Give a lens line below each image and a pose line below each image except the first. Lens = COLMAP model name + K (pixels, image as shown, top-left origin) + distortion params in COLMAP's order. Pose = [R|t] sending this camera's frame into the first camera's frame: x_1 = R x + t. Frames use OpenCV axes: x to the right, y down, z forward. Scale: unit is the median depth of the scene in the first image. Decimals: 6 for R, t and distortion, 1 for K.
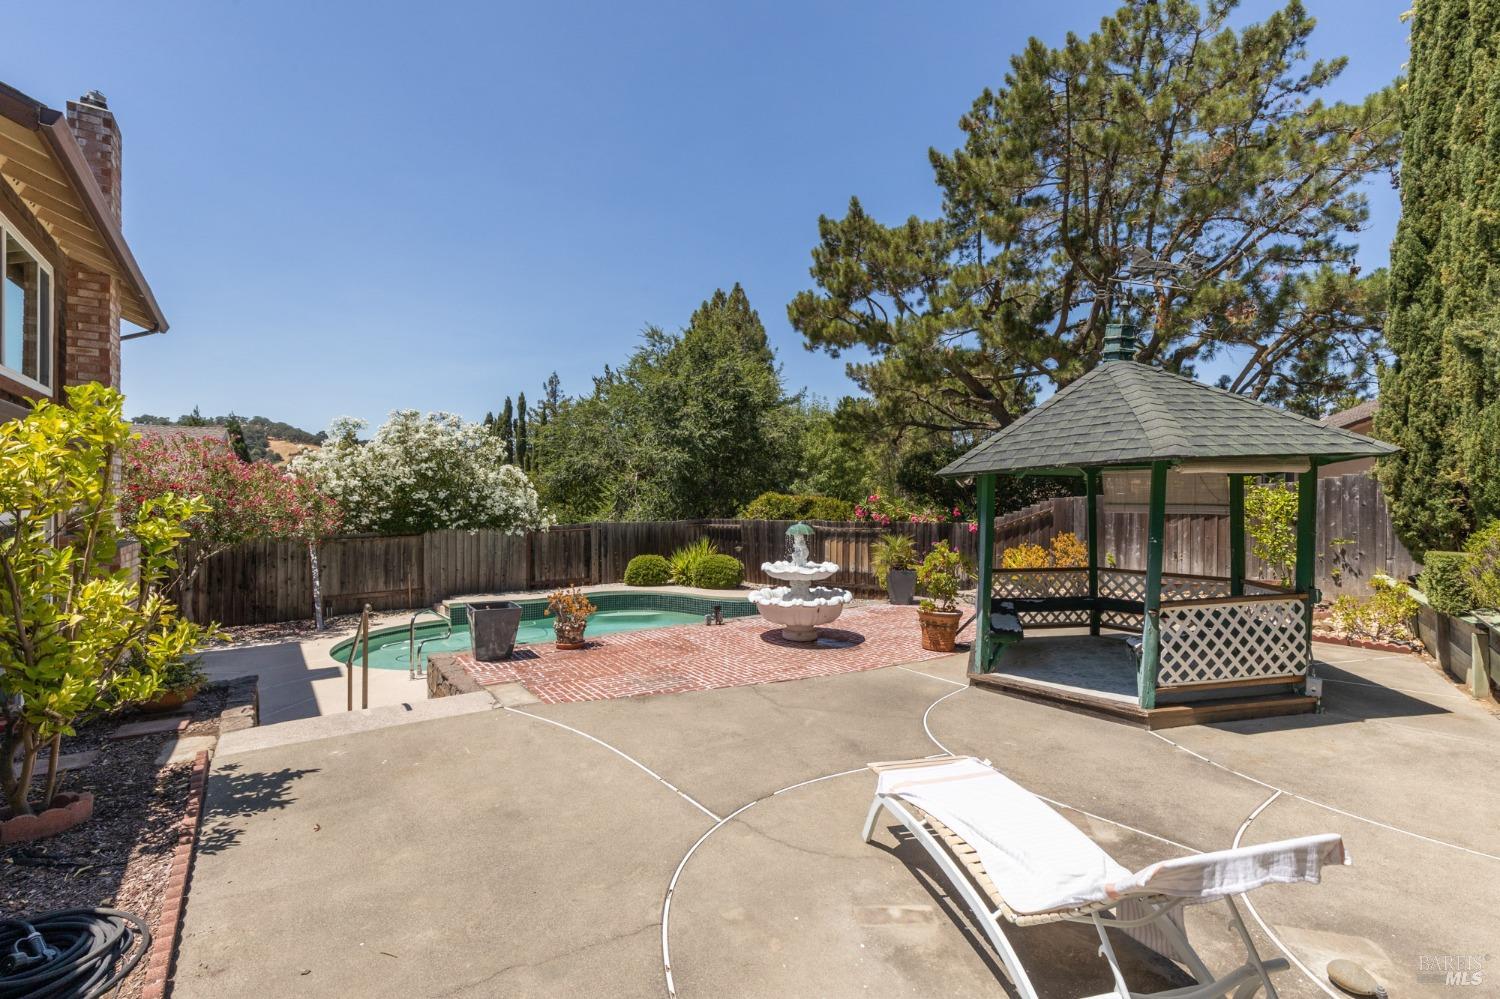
lens RADIAL K [[680.5, 0, 757.3], [0, 680.5, 500.9], [0, 0, 1]] dist [0.004058, 0.000360]
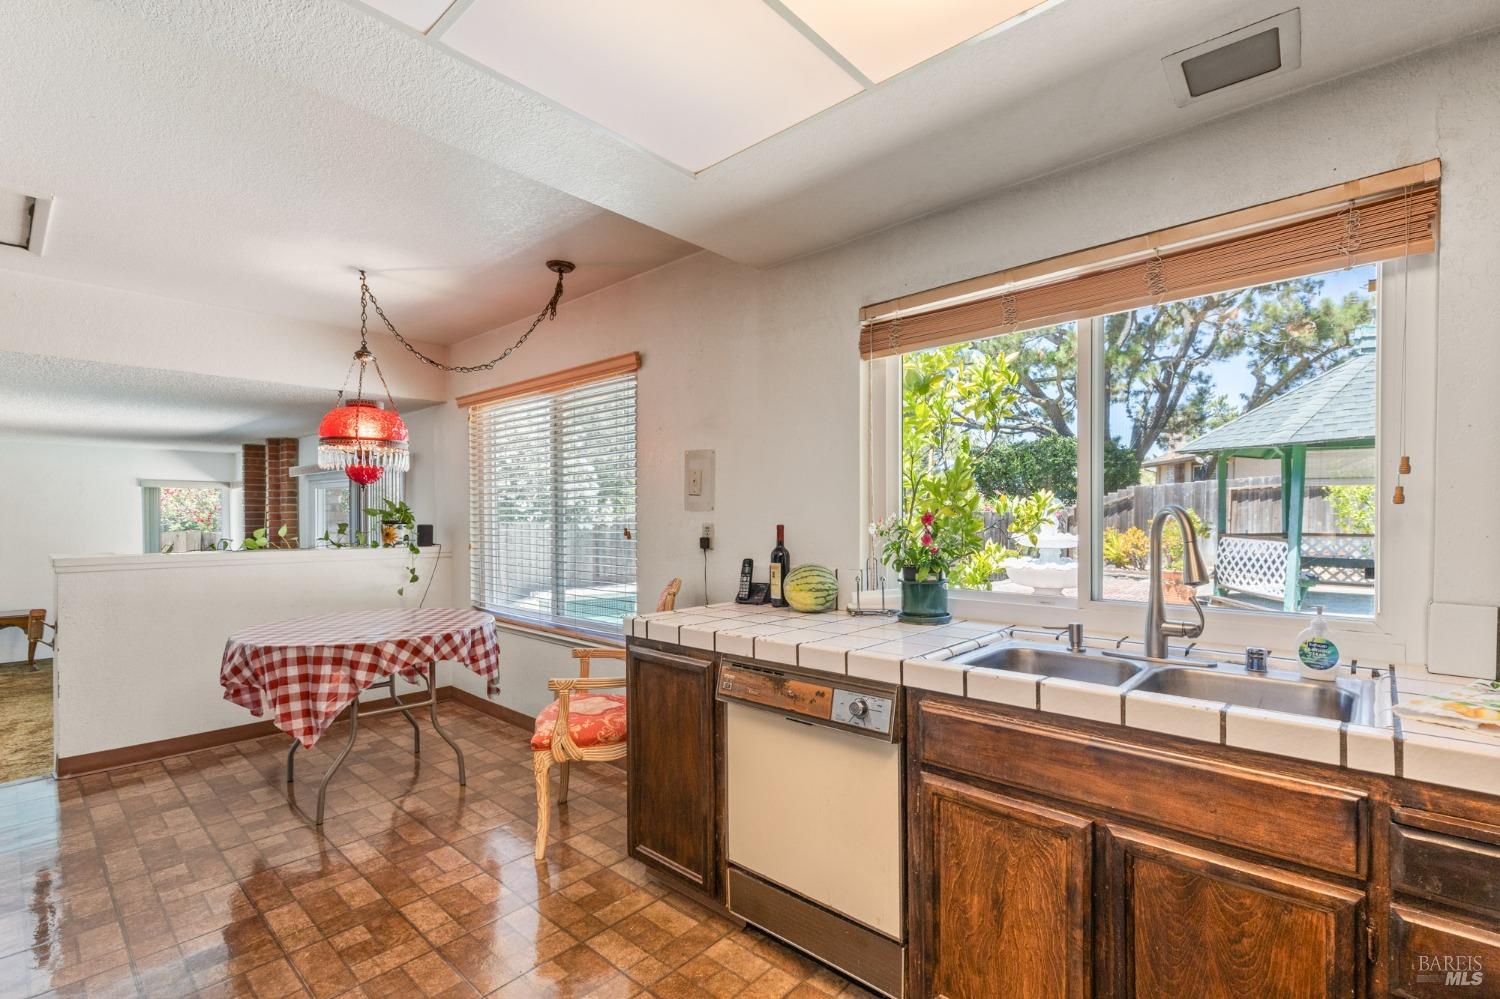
lens RADIAL K [[676.1, 0, 755.2], [0, 676.1, 519.4], [0, 0, 1]] dist [0.001191, -0.000326]
pose [[0.977683, -0.006256, 0.209991, -0.325751], [0.004166, 0.999937, 0.010393, 0.028991], [-0.210042, -0.009286, 0.977648, 0.013231]]
